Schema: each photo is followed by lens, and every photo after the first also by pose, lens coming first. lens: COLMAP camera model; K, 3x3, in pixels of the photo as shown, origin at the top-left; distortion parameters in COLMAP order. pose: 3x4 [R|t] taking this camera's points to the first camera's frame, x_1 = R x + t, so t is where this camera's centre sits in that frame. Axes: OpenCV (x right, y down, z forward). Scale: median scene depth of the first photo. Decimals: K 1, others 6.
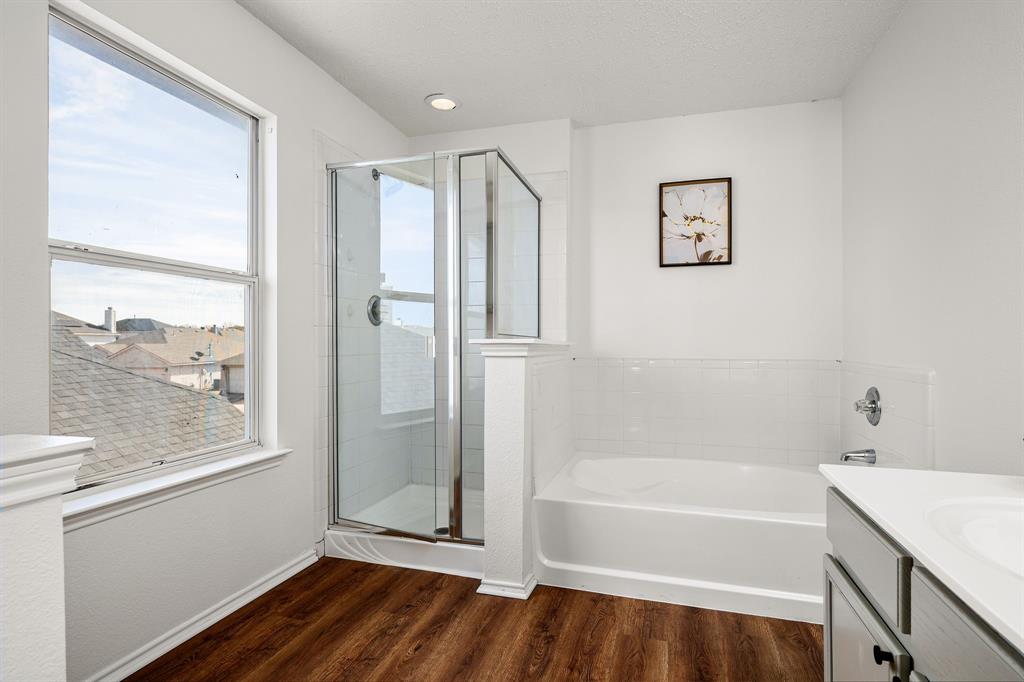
lens RADIAL K [[519.9, 0, 512.4], [0, 519.9, 341.1], [0, 0, 1]] dist [-0.000664, -0.000200]
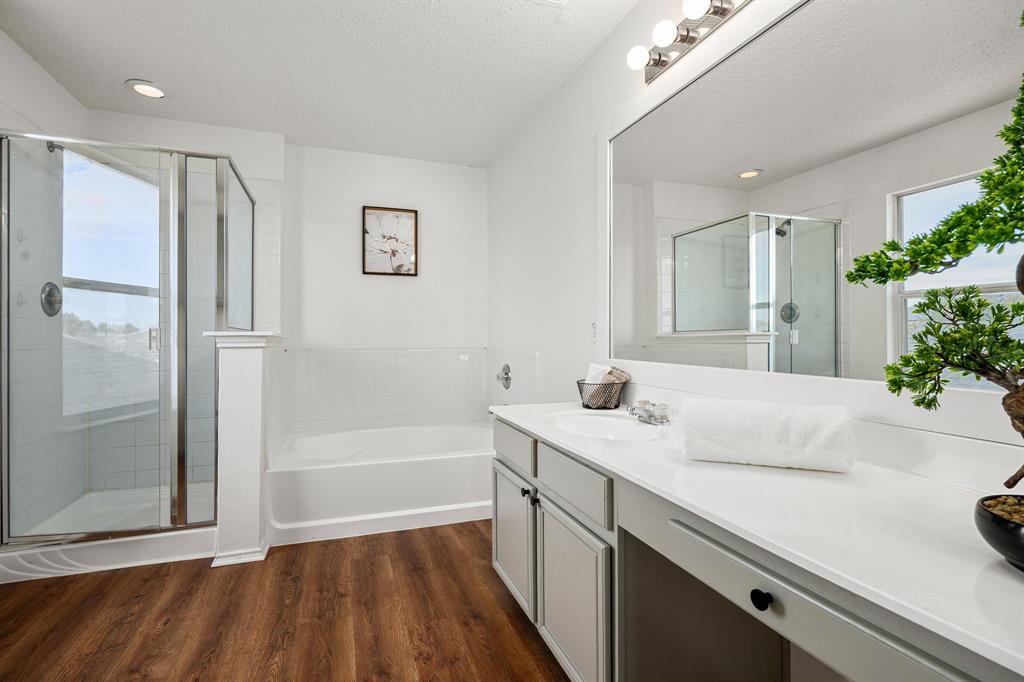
lens RADIAL K [[519.9, 0, 512.0], [0, 519.9, 336.1], [0, 0, 1]] dist [-0.000664, -0.000200]
pose [[0.793983, -0.000727, 0.607939, -0.223331], [0.000511, 1.000000, 0.000528, 0.004566], [-0.607939, -0.000108, 0.793984, -0.227895]]
